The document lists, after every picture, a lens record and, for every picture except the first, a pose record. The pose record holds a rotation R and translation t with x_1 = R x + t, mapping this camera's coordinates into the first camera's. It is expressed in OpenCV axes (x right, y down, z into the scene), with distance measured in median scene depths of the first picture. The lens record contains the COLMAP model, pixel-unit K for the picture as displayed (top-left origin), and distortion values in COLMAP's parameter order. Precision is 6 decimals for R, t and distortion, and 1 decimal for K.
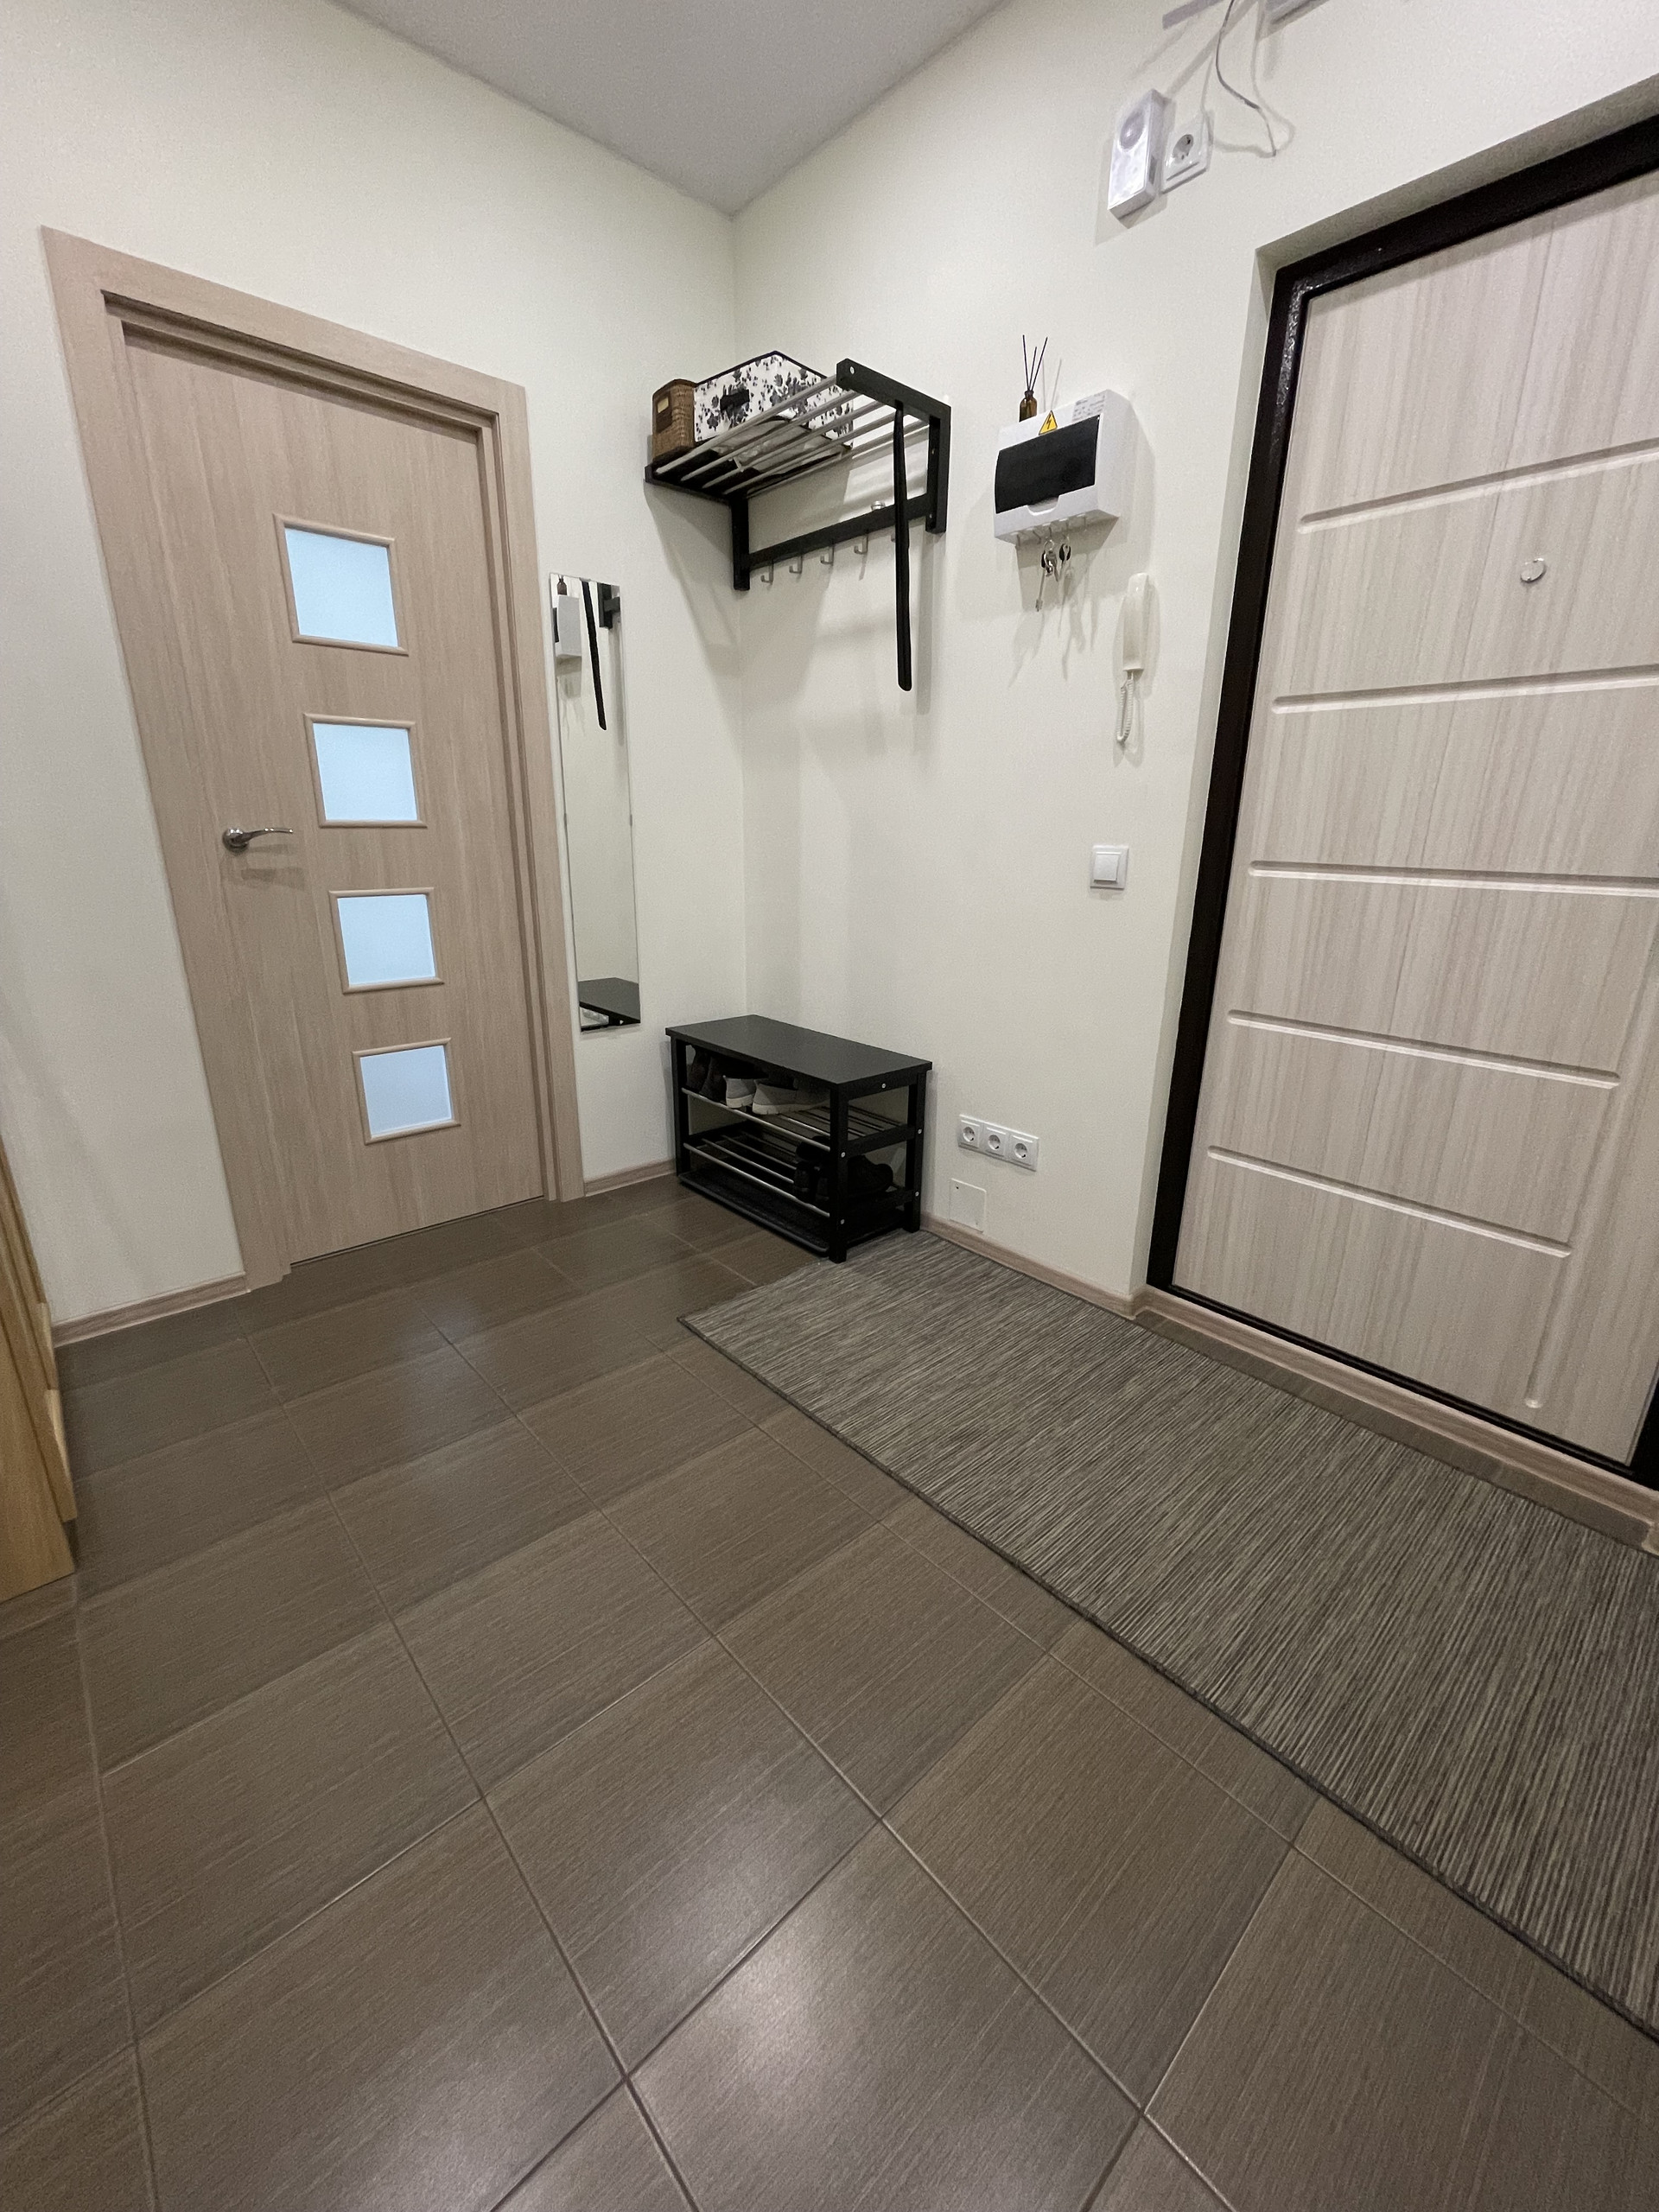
lens RADIAL K [[904.3, 0, 818.5], [0, 904.3, 1102.2], [0, 0, 1]] dist [0.003347, -0.001612]
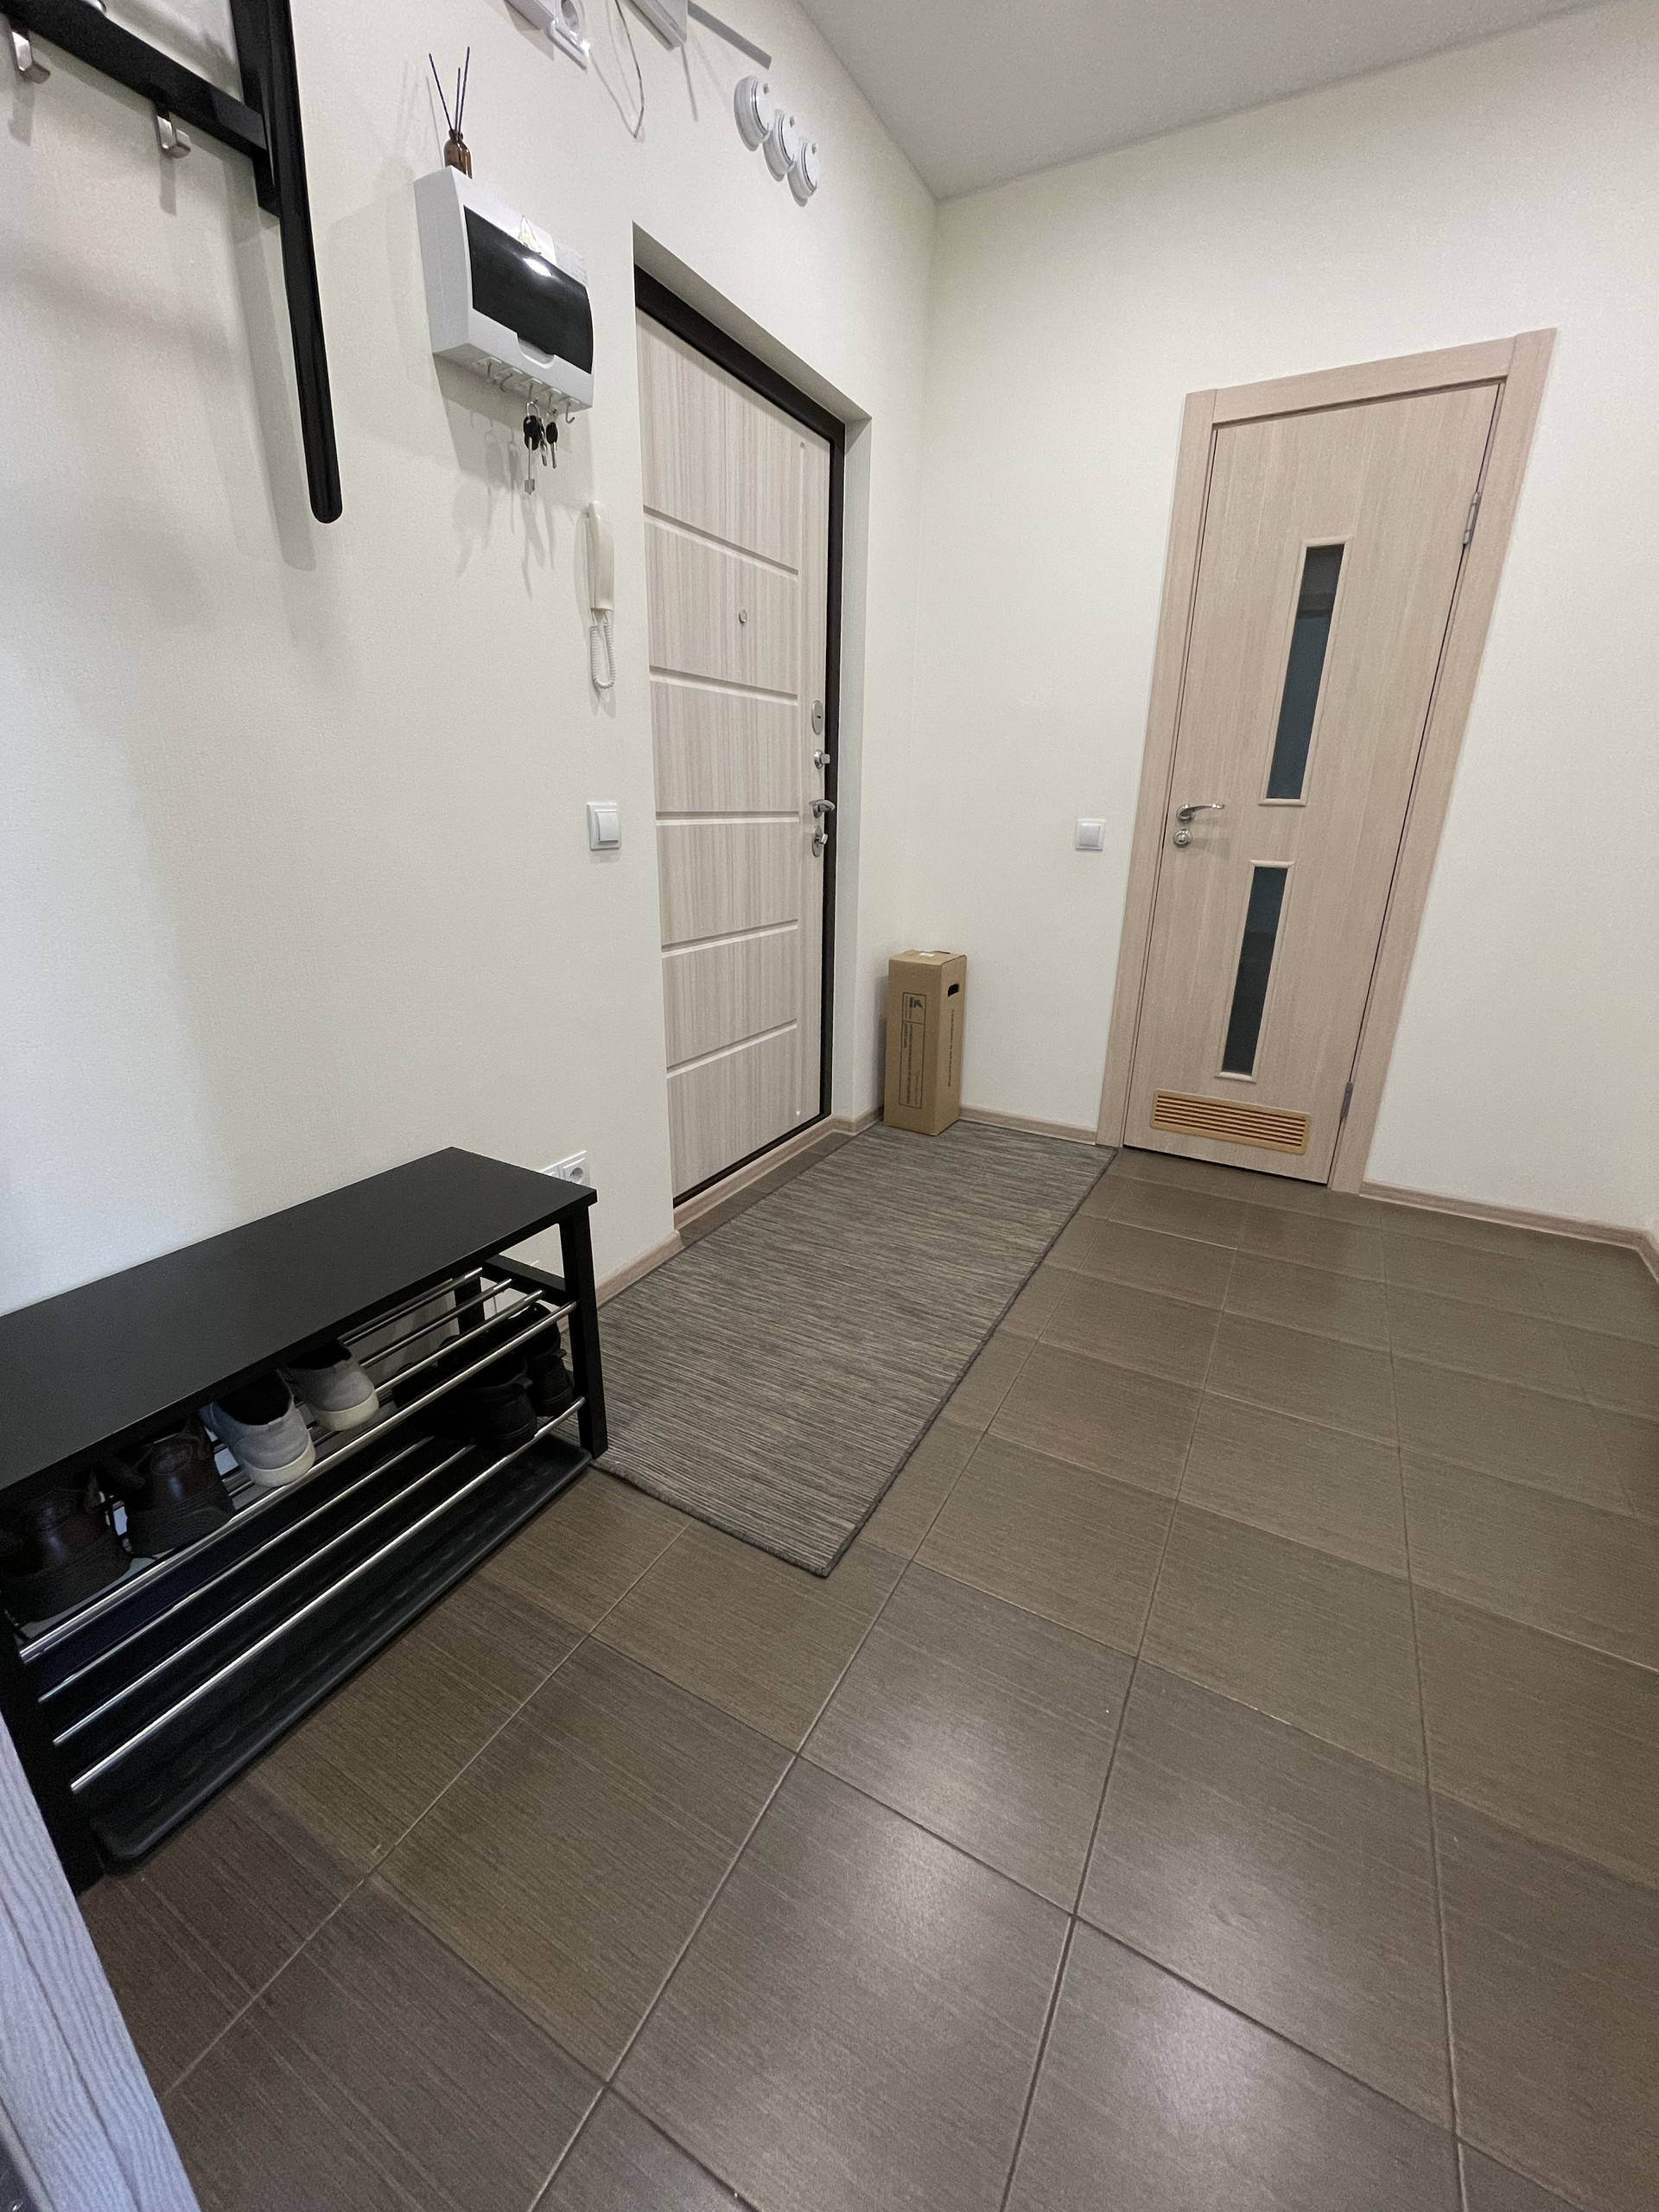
lens RADIAL K [[904.3, 0, 818.7], [0, 904.3, 1106.4], [0, 0, 1]] dist [0.003347, -0.001612]
pose [[-0.331415, -0.323876, 0.886154, -0.680903], [0.264338, 0.869743, 0.416739, -0.348692], [-0.905698, 0.372358, -0.202633, 1.129068]]
